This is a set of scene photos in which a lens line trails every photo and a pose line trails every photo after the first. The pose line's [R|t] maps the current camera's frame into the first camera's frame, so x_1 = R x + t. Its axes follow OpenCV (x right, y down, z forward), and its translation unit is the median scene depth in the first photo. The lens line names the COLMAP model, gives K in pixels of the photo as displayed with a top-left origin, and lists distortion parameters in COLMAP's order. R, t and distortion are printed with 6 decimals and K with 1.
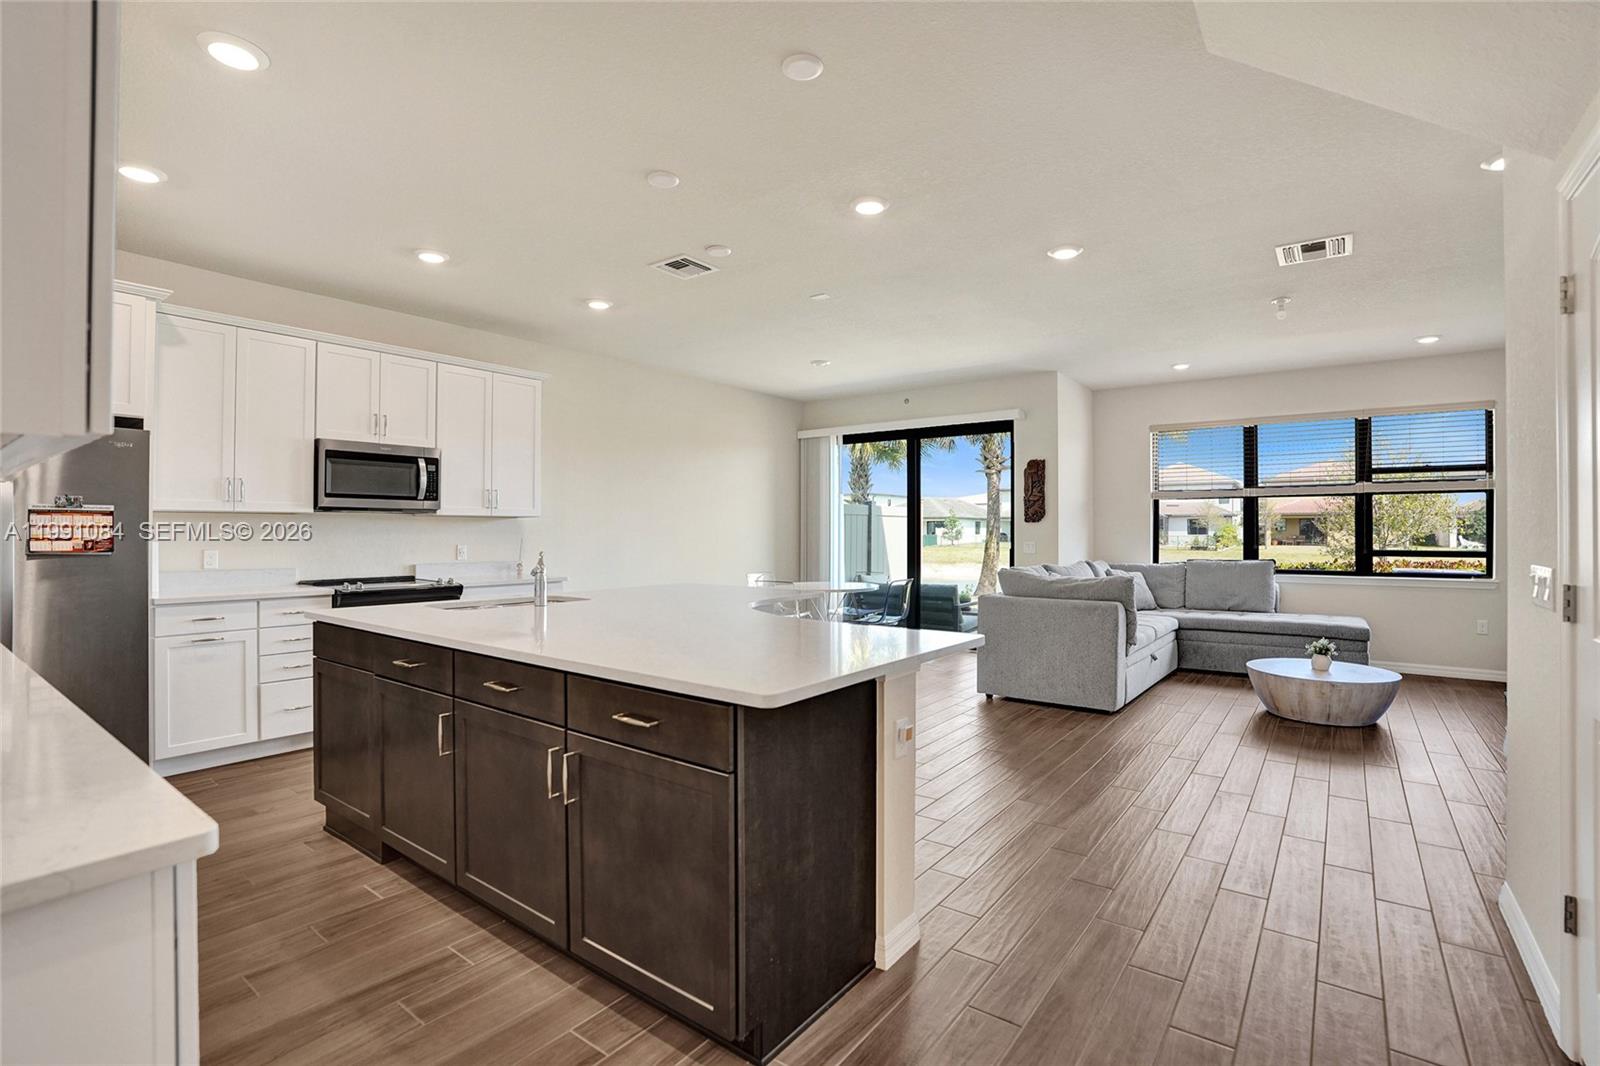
lens RADIAL K [[763.8, 0, 791.7], [0, 763.8, 533.7], [0, 0, 1]] dist [-0.044103, 0.007838]
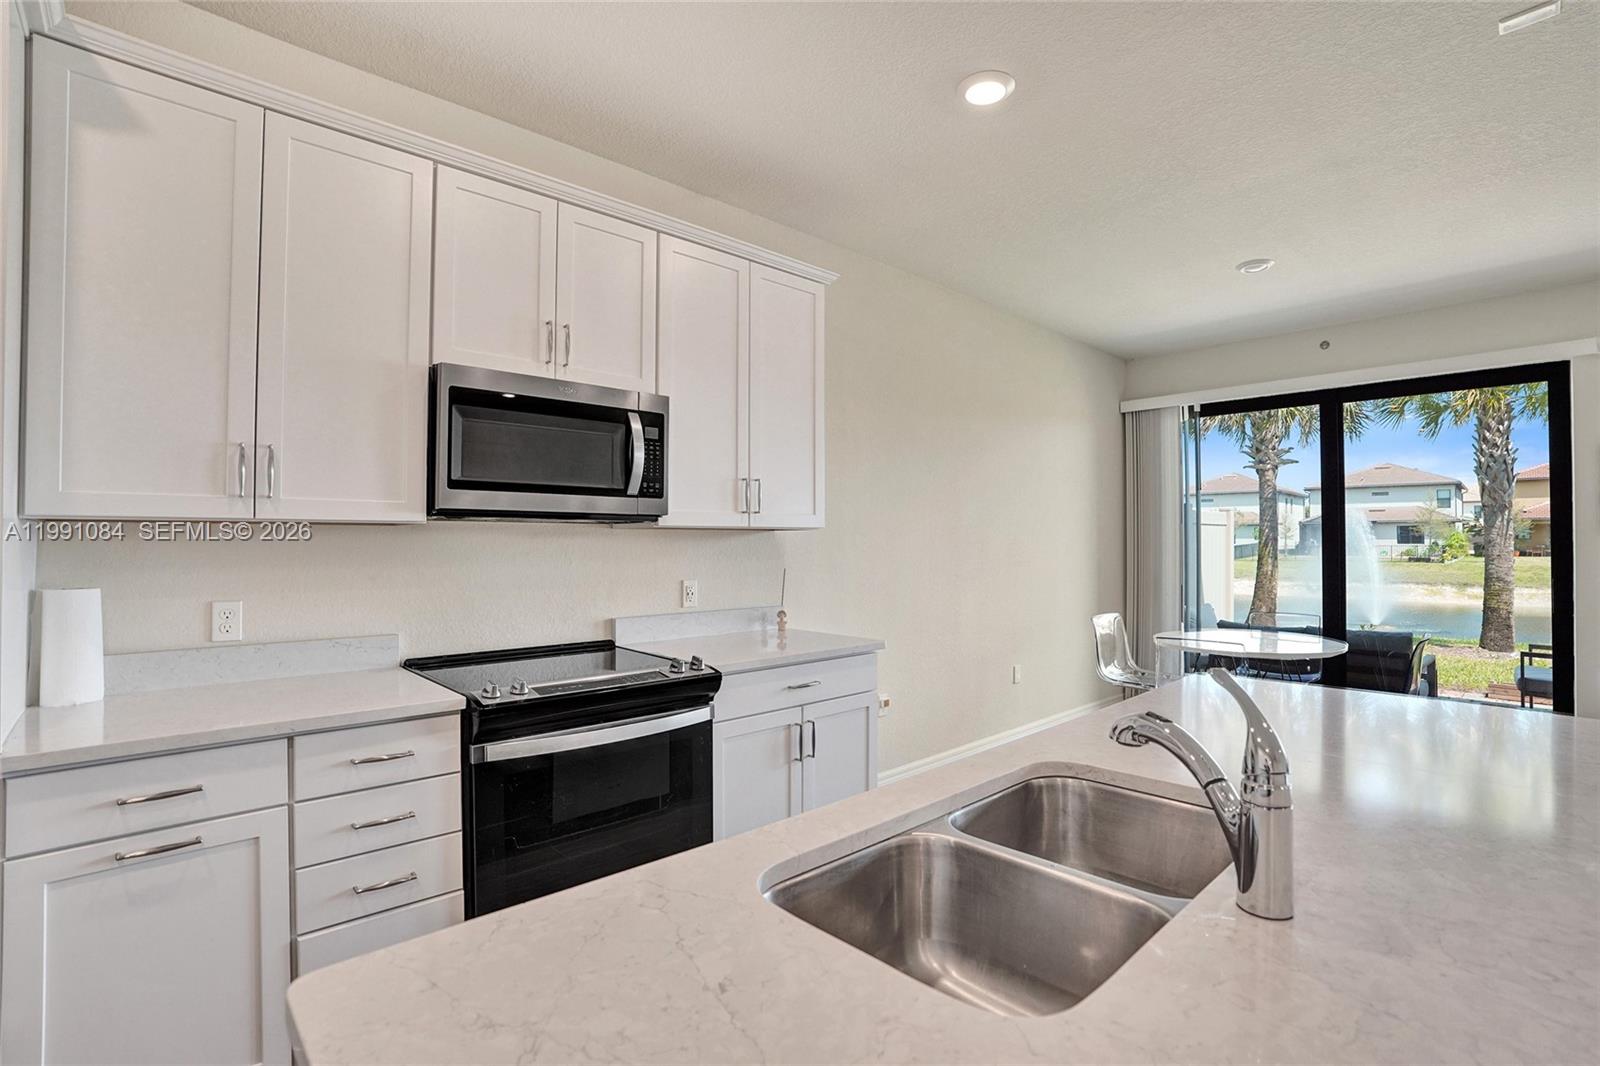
lens RADIAL K [[763.8, 0, 801.7], [0, 763.8, 532.9], [0, 0, 1]] dist [-0.044103, 0.007838]
pose [[0.988601, -0.005060, -0.150476, -0.258227], [0.002945, 0.999894, -0.014274, -0.010950], [0.150532, 0.013668, 0.988511, 0.439993]]
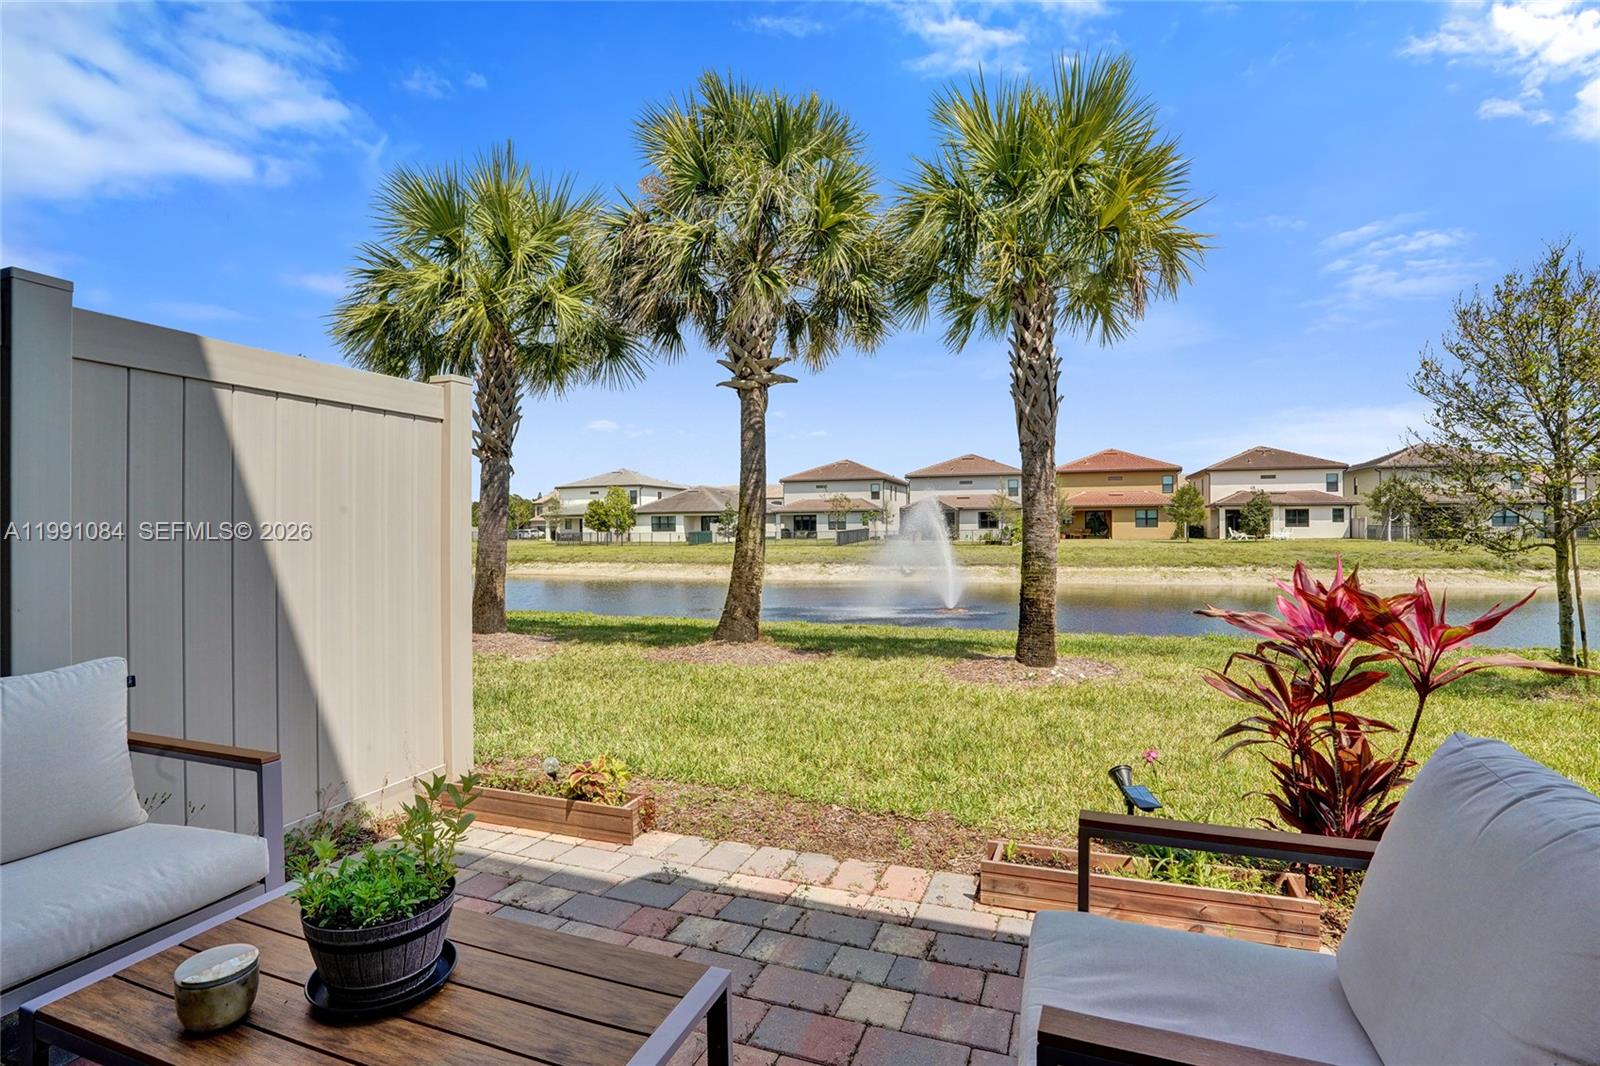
lens RADIAL K [[763.8, 0, 823.6], [0, 763.8, 529.2], [0, 0, 1]] dist [-0.044103, 0.007838]
pose [[0.952052, -0.003495, 0.305918, 0.421496], [0.004708, 0.999984, -0.003226, 0.039519], [-0.305902, 0.004512, 0.952052, 1.382004]]
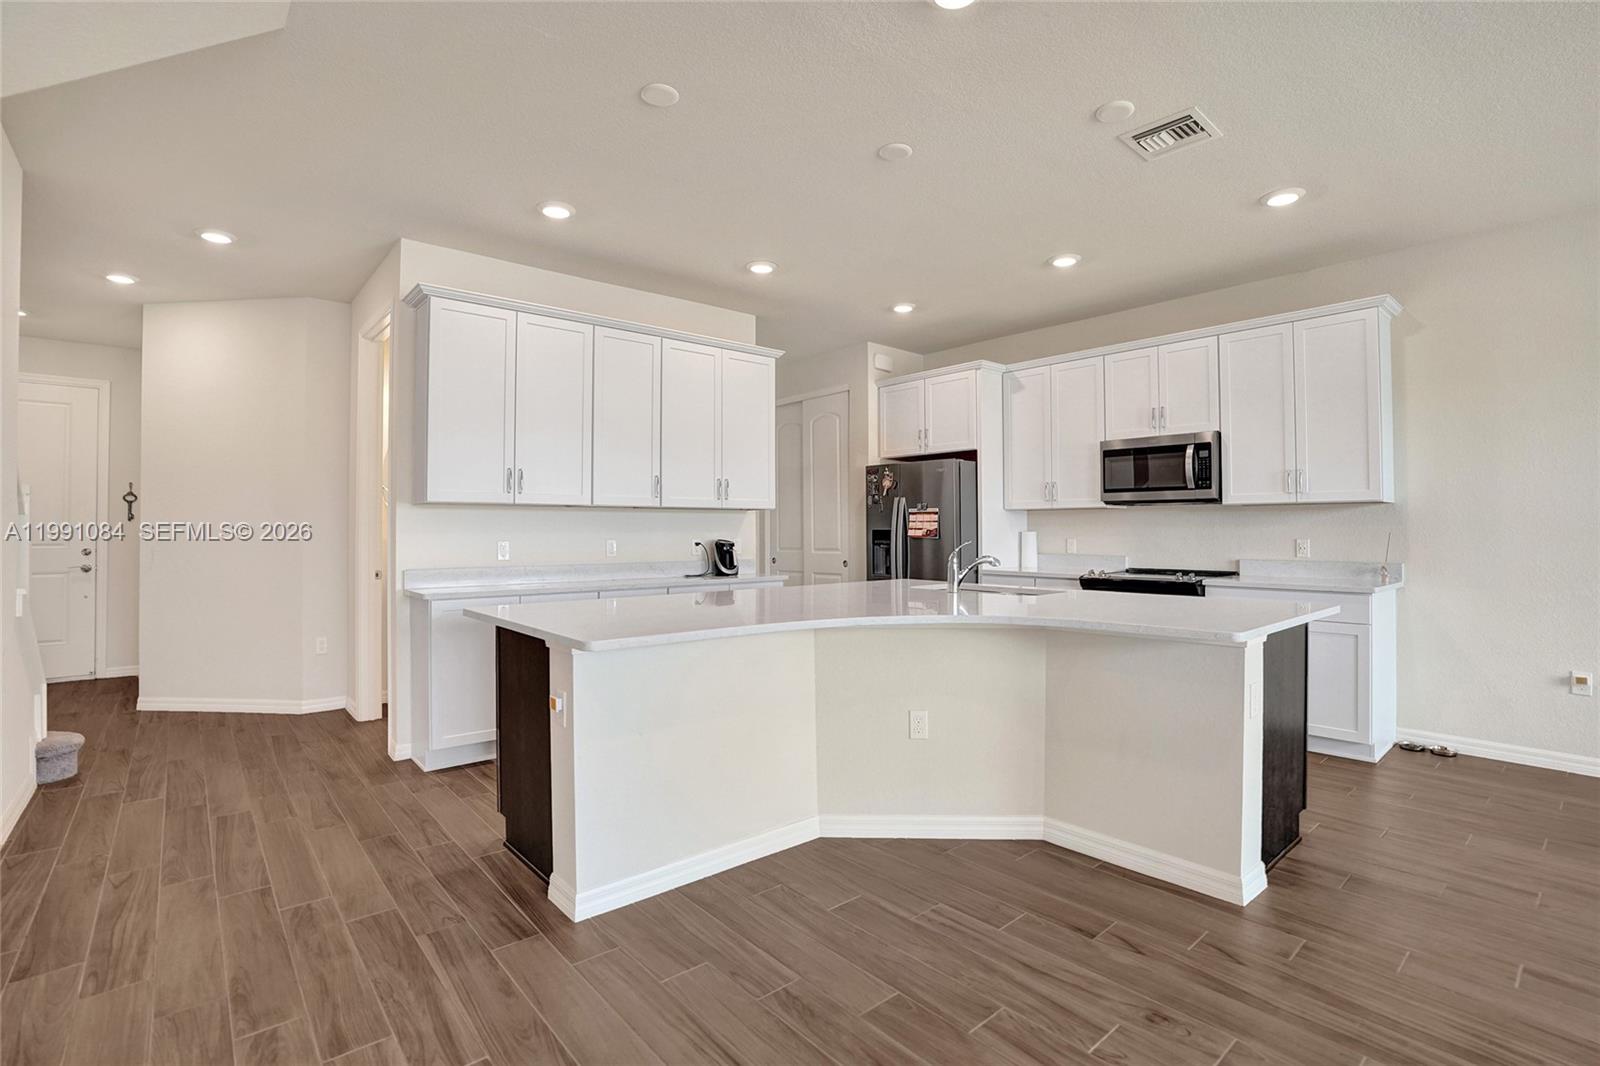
lens RADIAL K [[763.8, 0, 799.9], [0, 763.8, 521.8], [0, 0, 1]] dist [-0.044103, 0.007838]
pose [[-0.225507, -0.011354, -0.974175, 0.446604], [-0.002691, 0.999936, -0.011032, 0.006075], [0.974238, 0.000133, -0.225523, 0.625496]]
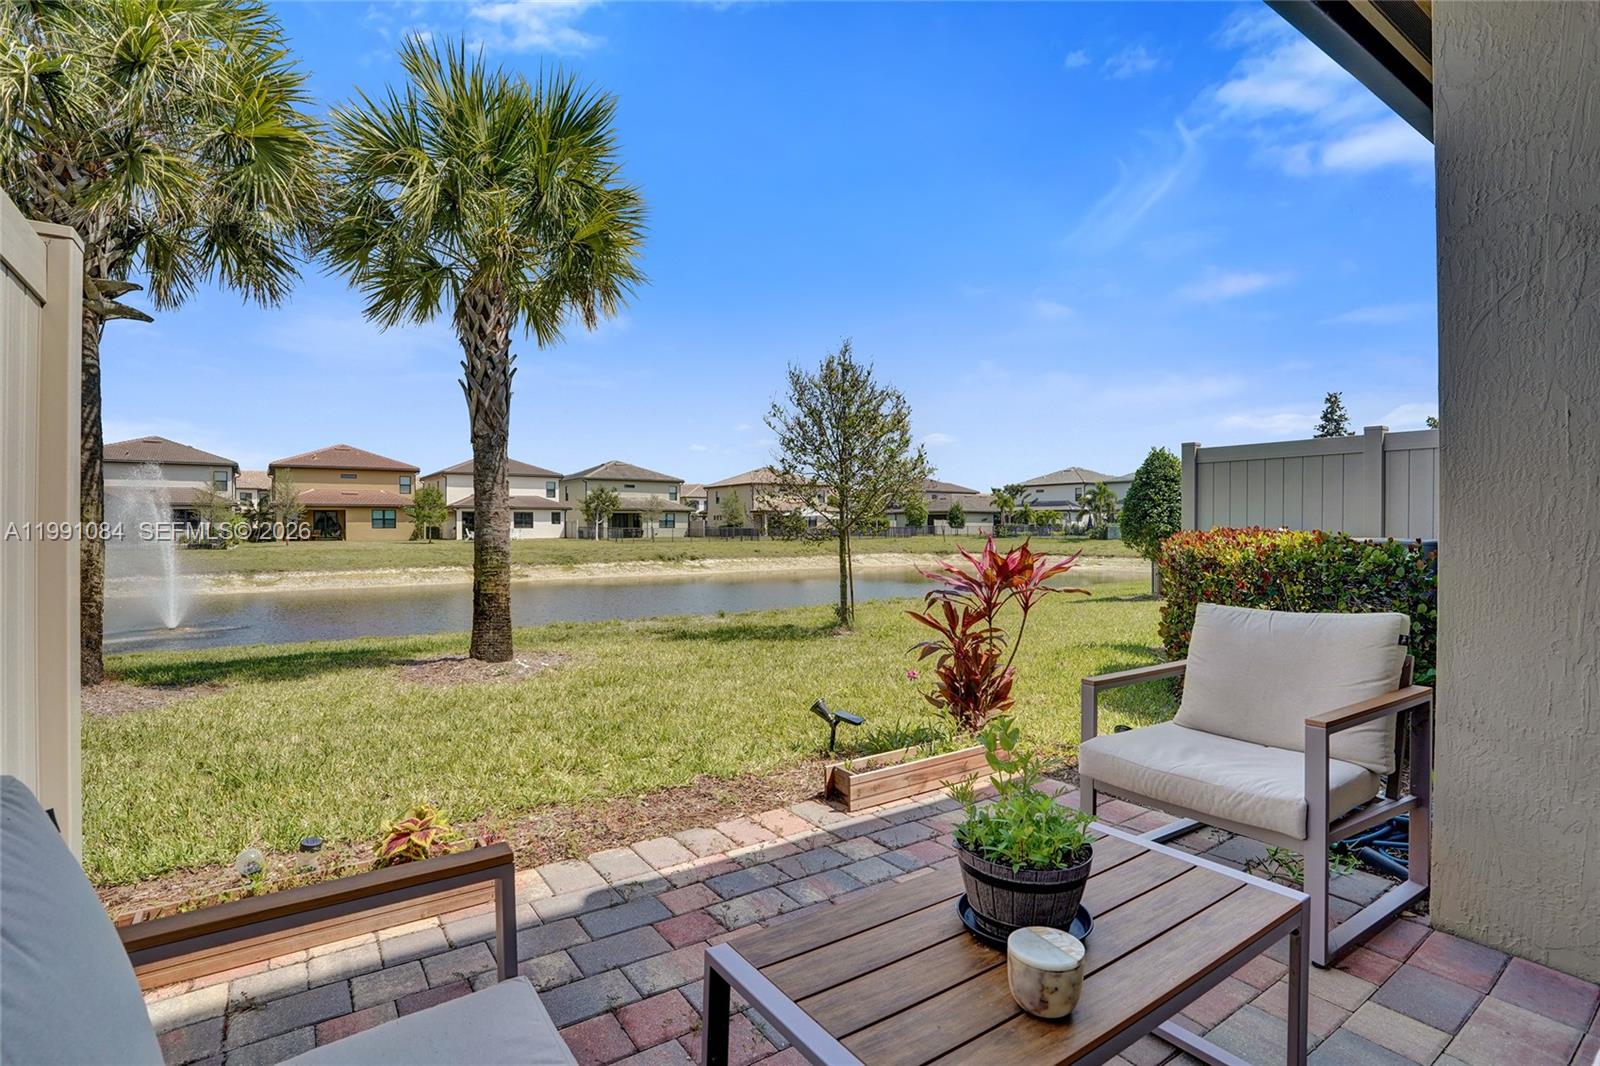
lens RADIAL K [[763.8, 0, 779.3], [0, 763.8, 529.1], [0, 0, 1]] dist [-0.044103, 0.007838]
pose [[0.329650, -0.000595, 0.944103, 0.144540], [0.005145, 0.999986, -0.001166, 0.049227], [-0.944089, 0.005242, 0.329649, 1.605307]]
